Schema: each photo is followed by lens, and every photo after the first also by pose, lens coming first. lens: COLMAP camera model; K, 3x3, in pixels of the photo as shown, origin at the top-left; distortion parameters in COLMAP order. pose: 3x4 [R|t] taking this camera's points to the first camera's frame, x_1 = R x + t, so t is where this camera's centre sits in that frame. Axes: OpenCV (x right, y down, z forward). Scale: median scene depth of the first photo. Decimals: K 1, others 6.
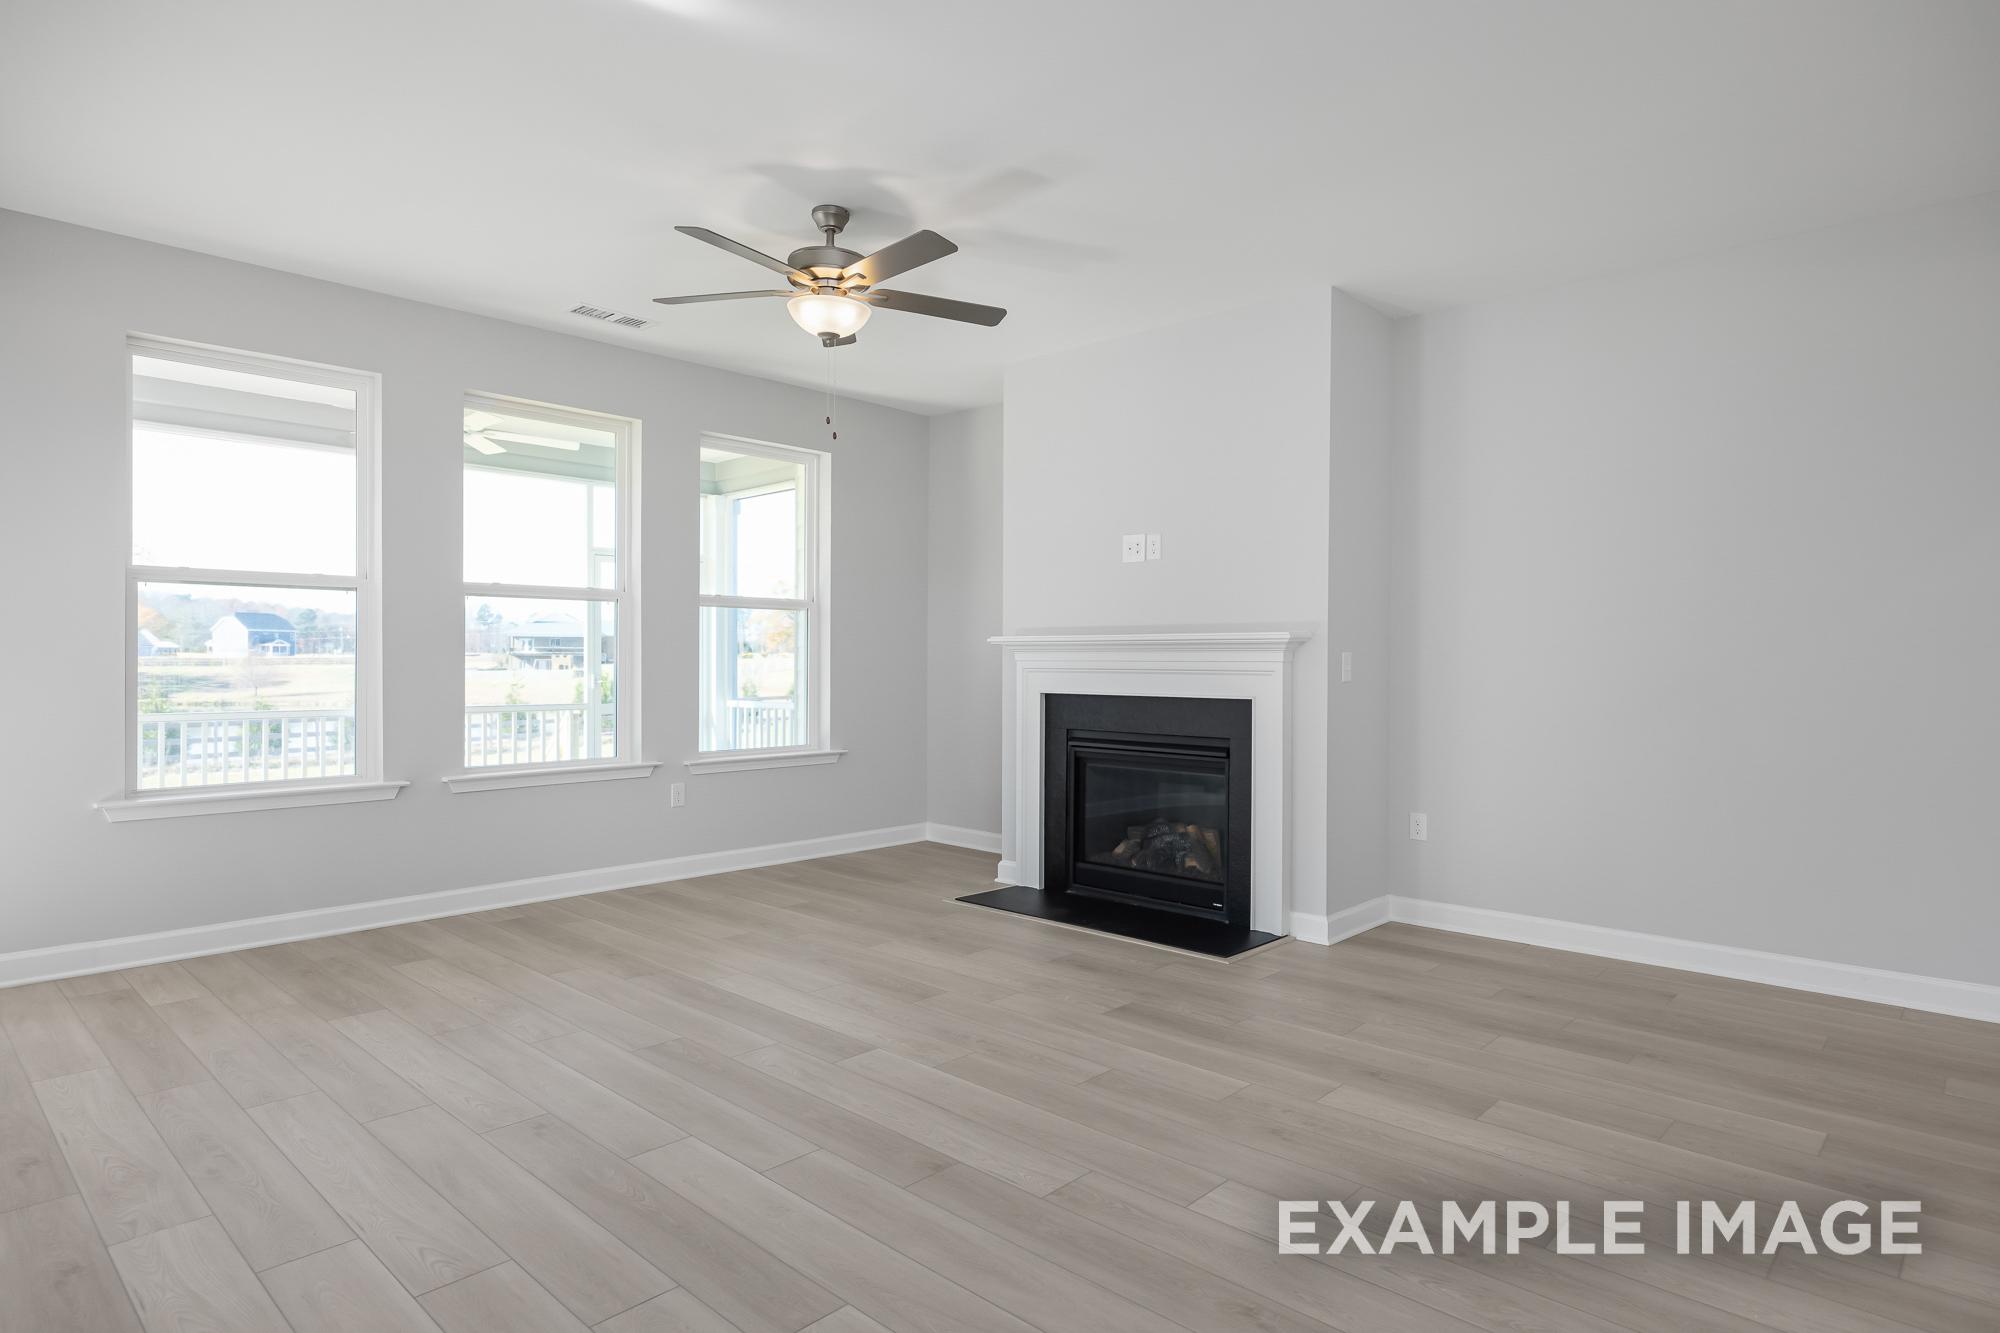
lens RADIAL K [[1088.5, 0, 1001.6], [0, 1088.5, 665.2], [0, 0, 1]] dist [-0.003787, -0.000393]
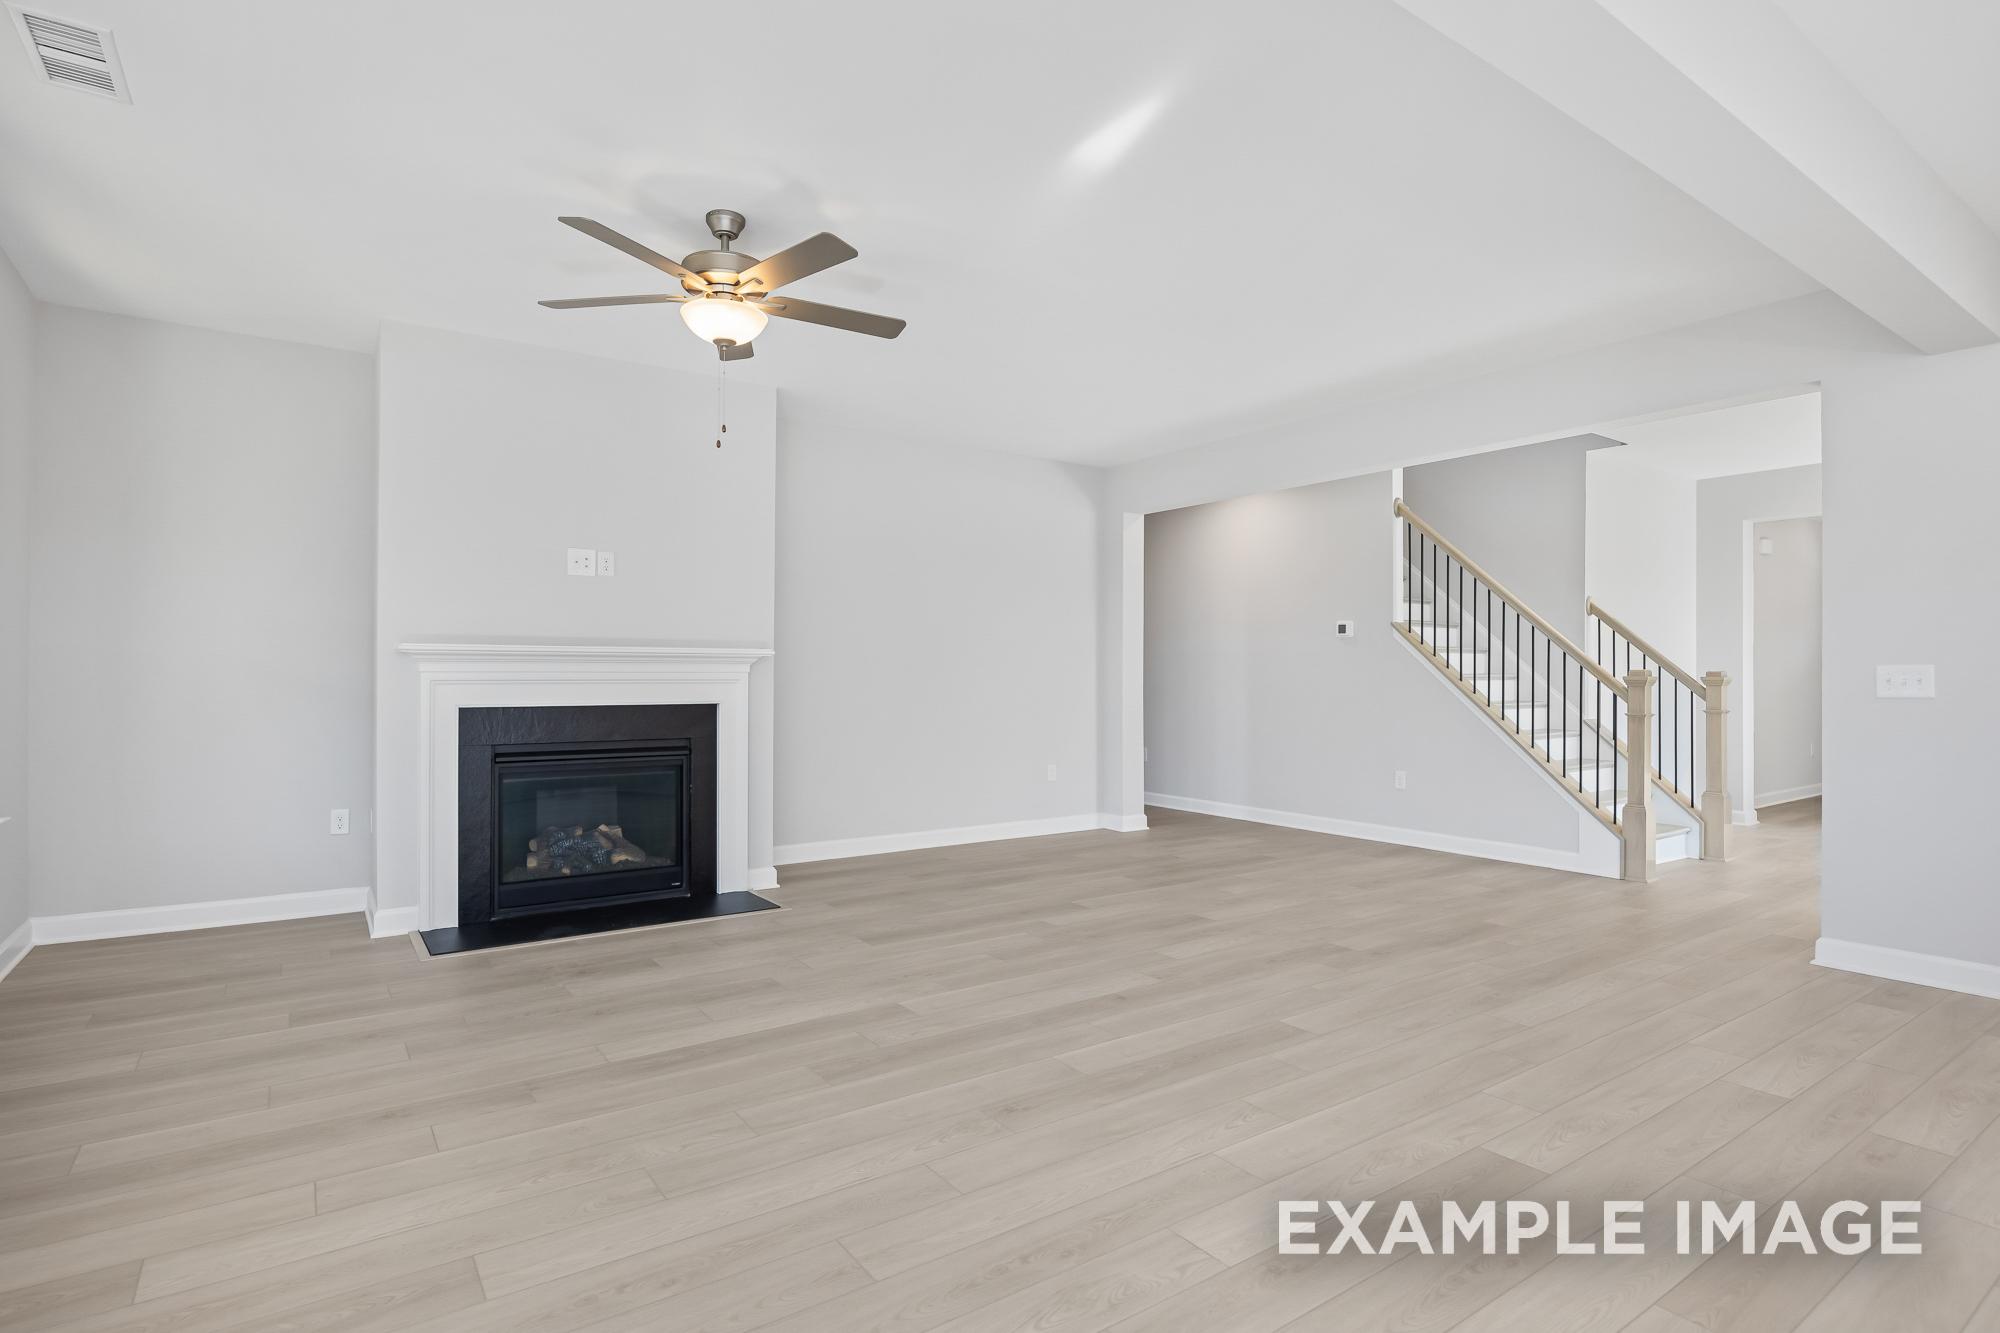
lens RADIAL K [[1010.2, 0, 1001.9], [0, 1010.2, 667.9], [0, 0, 1]] dist [-0.002337, 0.000082]
pose [[0.211251, 0.001013, 0.977431, -0.807940], [0.001876, 0.999997, -0.001442, -0.006356], [-0.977430, 0.002139, 0.211249, 0.457904]]
